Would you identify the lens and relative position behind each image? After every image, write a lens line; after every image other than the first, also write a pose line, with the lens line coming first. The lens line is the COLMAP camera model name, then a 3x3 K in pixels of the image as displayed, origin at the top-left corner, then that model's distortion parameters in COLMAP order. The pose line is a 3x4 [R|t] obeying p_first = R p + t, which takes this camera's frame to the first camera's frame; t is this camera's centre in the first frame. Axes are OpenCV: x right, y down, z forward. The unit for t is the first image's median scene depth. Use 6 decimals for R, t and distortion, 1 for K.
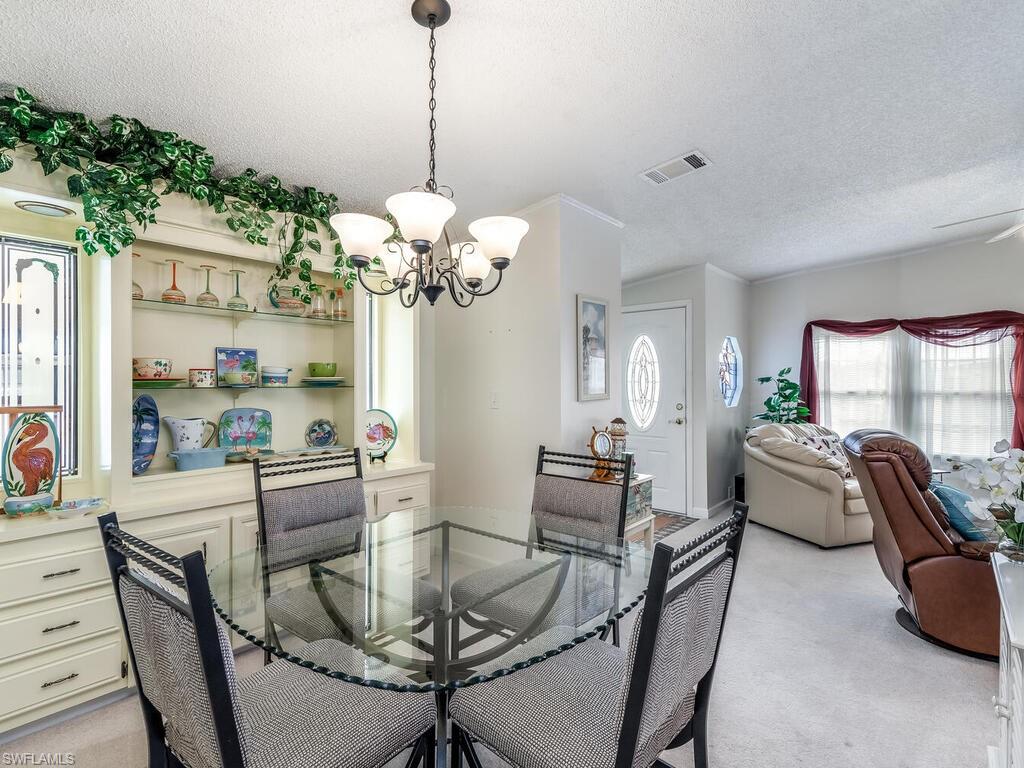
lens RADIAL K [[527.5, 0, 512.0], [0, 527.5, 384.0], [0, 0, 1]] dist [0.005777, -0.000053]
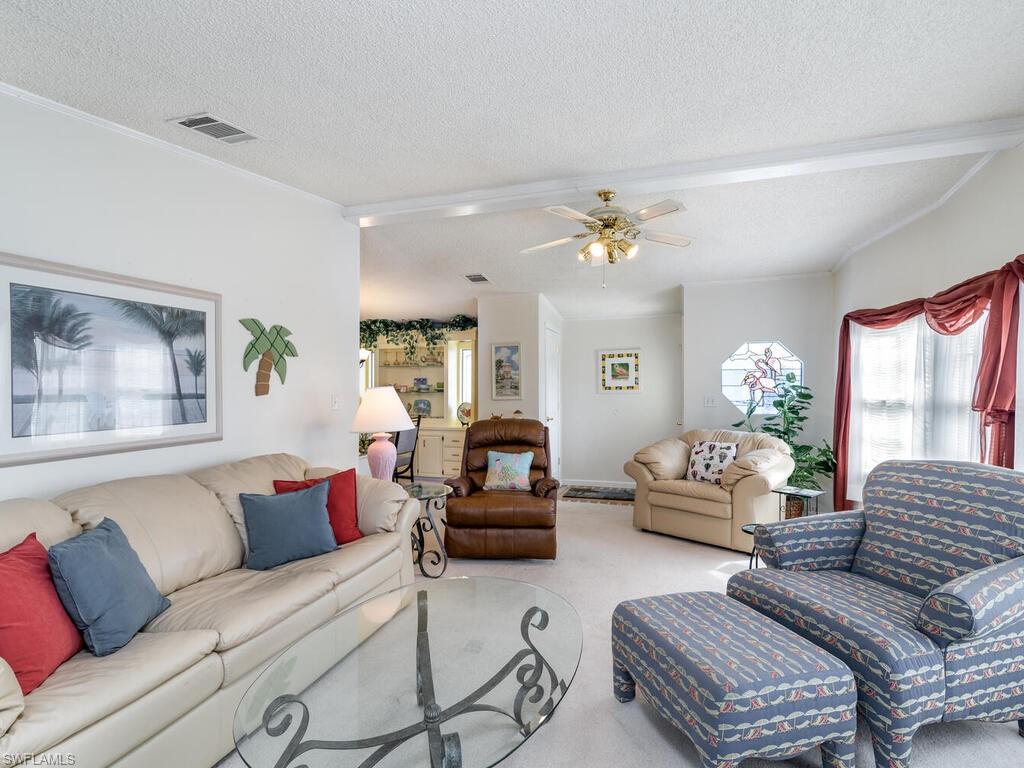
lens RADIAL K [[527.5, 0, 512.0], [0, 527.5, 384.0], [0, 0, 1]] dist [0.005777, -0.000053]
pose [[0.382875, -0.015782, -0.923665, 1.208219], [-0.006221, 0.999787, -0.019661, 0.009963], [0.923779, 0.013274, 0.382695, 0.199912]]
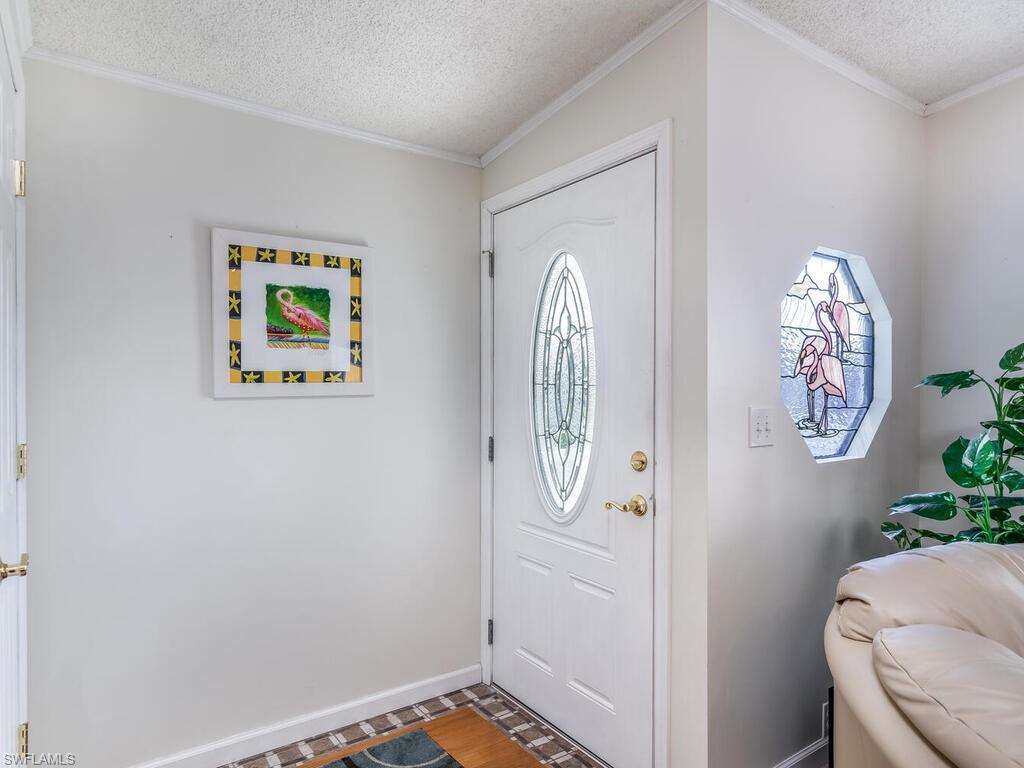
lens RADIAL K [[624.1, 0, 538.6], [0, 624.1, 388.4], [0, 0, 1]] dist [0.002563, 0.000082]
pose [[0.971348, 0.007272, -0.237550, 0.332781], [-0.007476, 0.999972, 0.000043, -0.001287], [0.237543, 0.001734, 0.971375, 0.587916]]
